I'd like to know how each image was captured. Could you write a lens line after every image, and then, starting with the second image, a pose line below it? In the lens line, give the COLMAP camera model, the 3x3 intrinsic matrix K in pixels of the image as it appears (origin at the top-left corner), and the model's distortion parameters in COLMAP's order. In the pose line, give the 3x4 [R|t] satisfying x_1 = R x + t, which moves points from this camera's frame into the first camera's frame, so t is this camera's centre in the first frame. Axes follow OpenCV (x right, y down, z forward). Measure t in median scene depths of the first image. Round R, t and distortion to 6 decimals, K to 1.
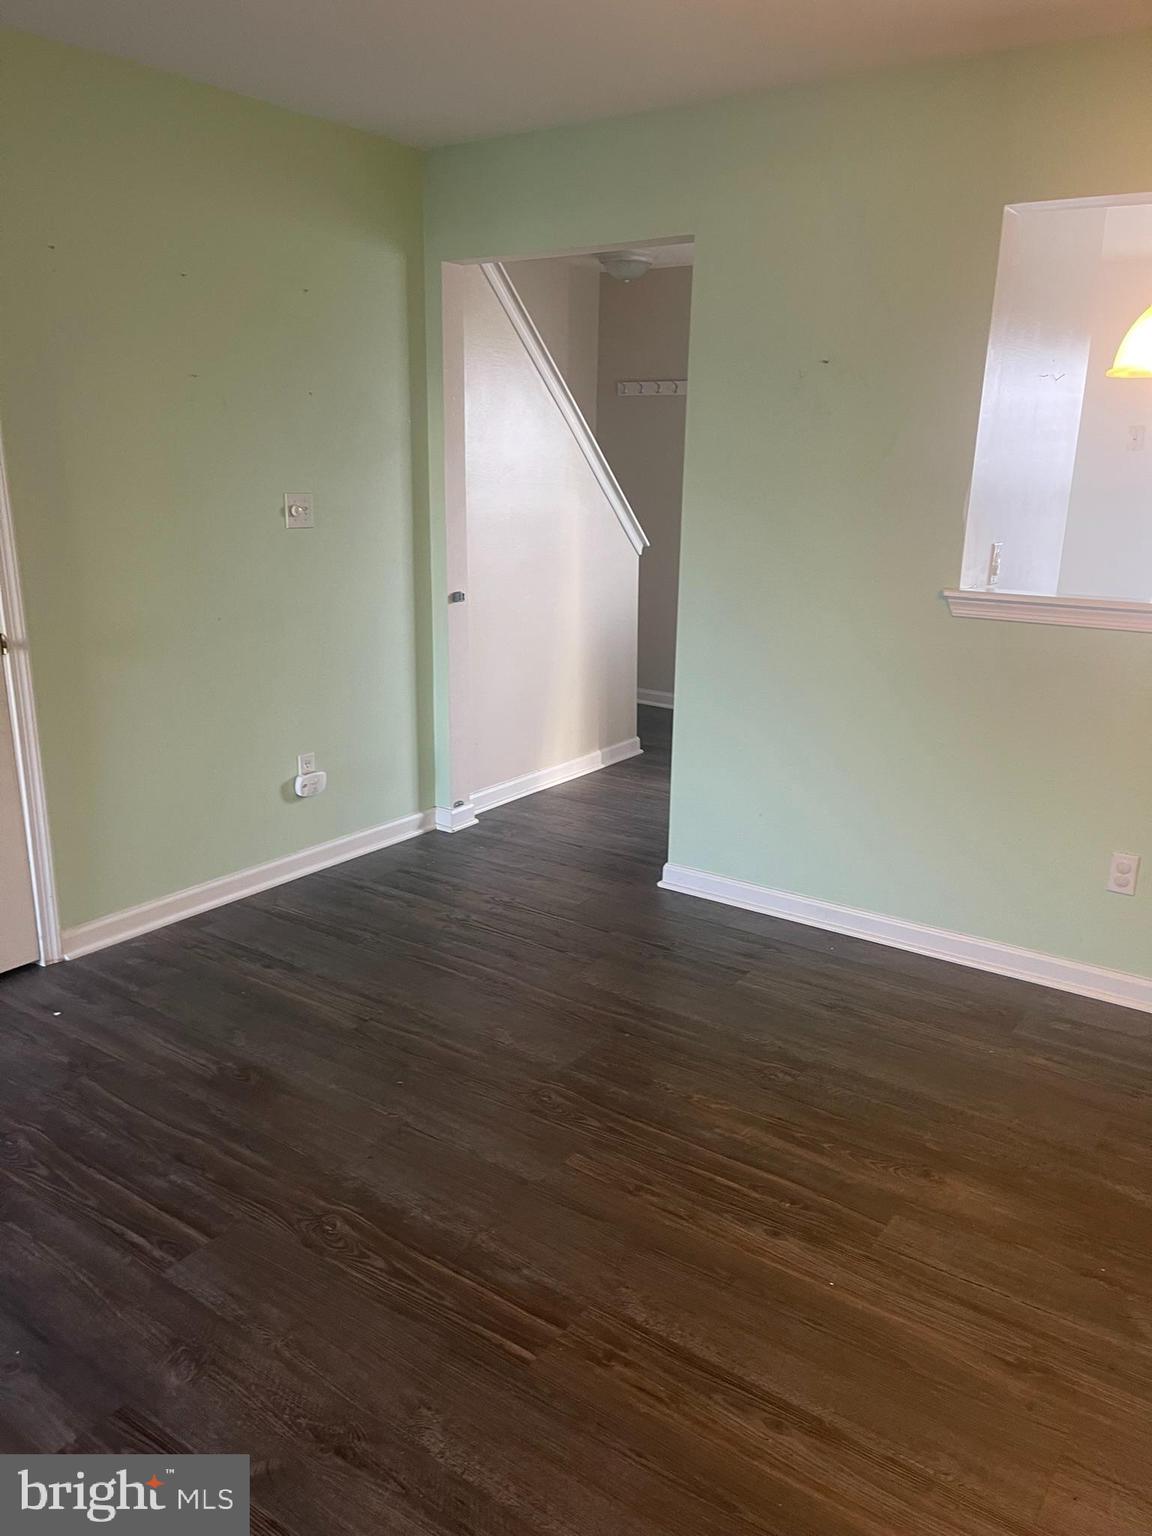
lens RADIAL K [[1155.5, 0, 578.7], [0, 1155.5, 778.2], [0, 0, 1]] dist [0.072315, -0.108075]
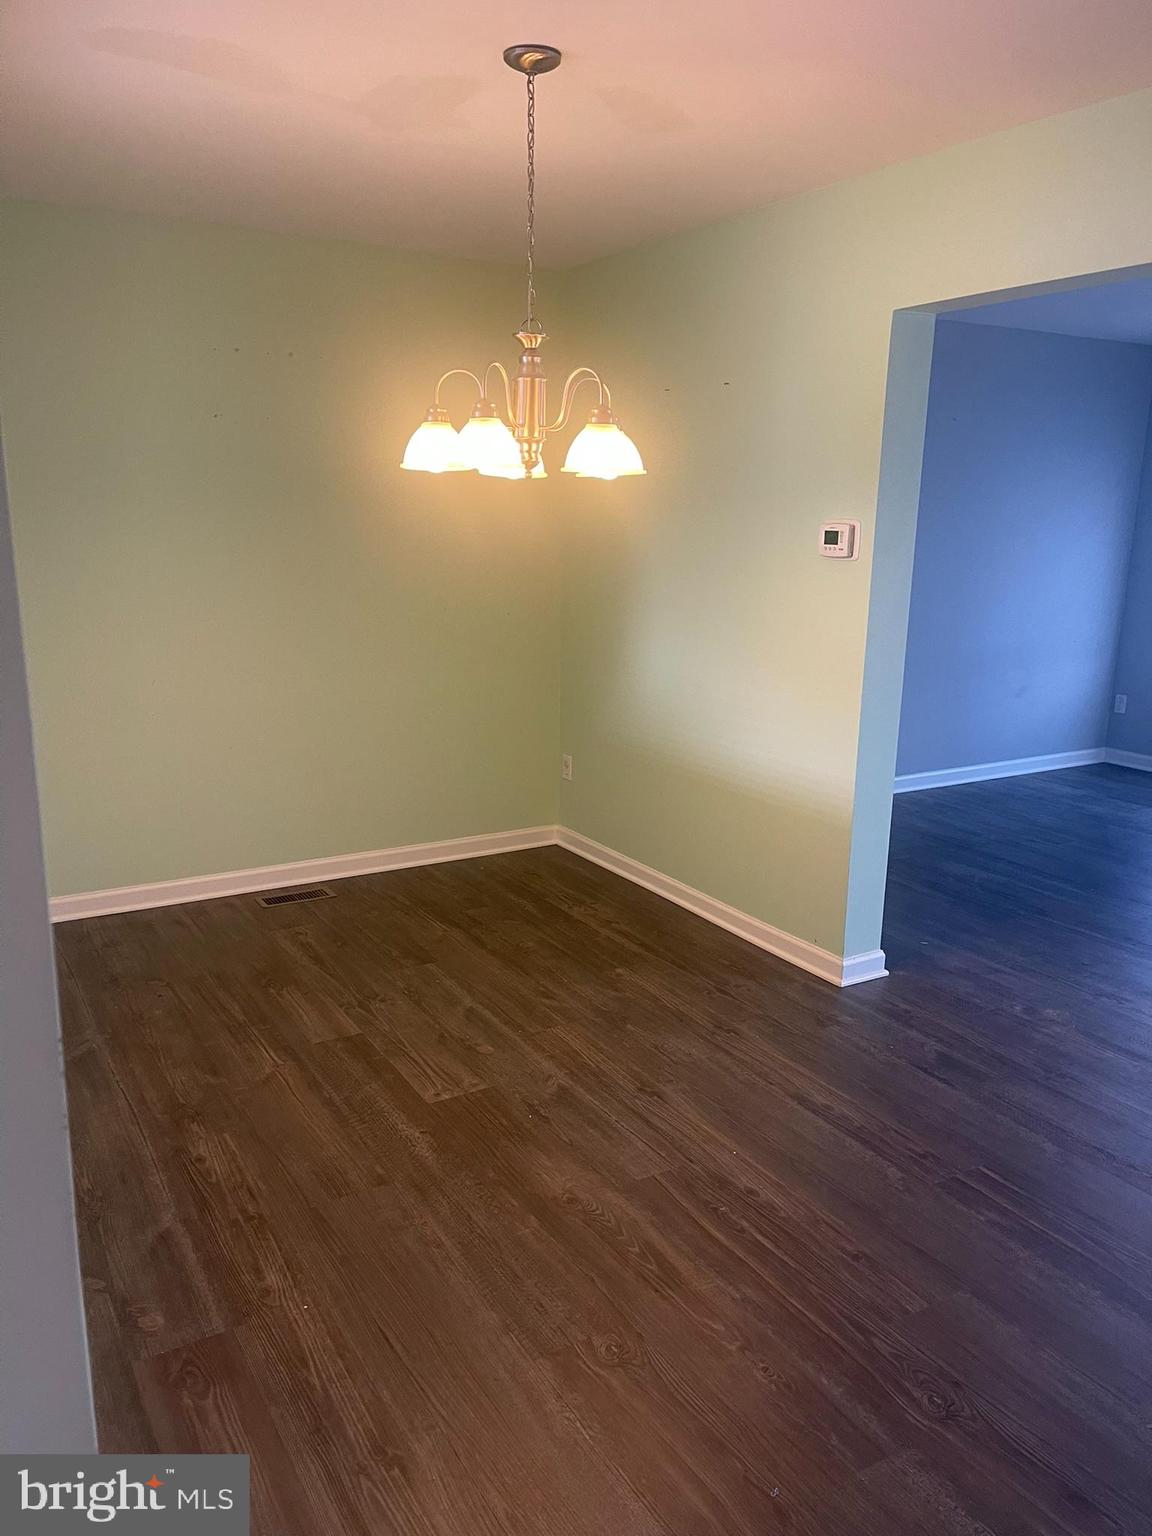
lens RADIAL K [[1155.5, 0, 578.7], [0, 1155.5, 778.2], [0, 0, 1]] dist [0.072315, -0.108075]
pose [[-0.914744, -0.120741, 0.385570, -0.066241], [0.077194, 0.884496, 0.460117, -0.482739], [-0.396590, 0.450653, -0.799768, 1.683616]]
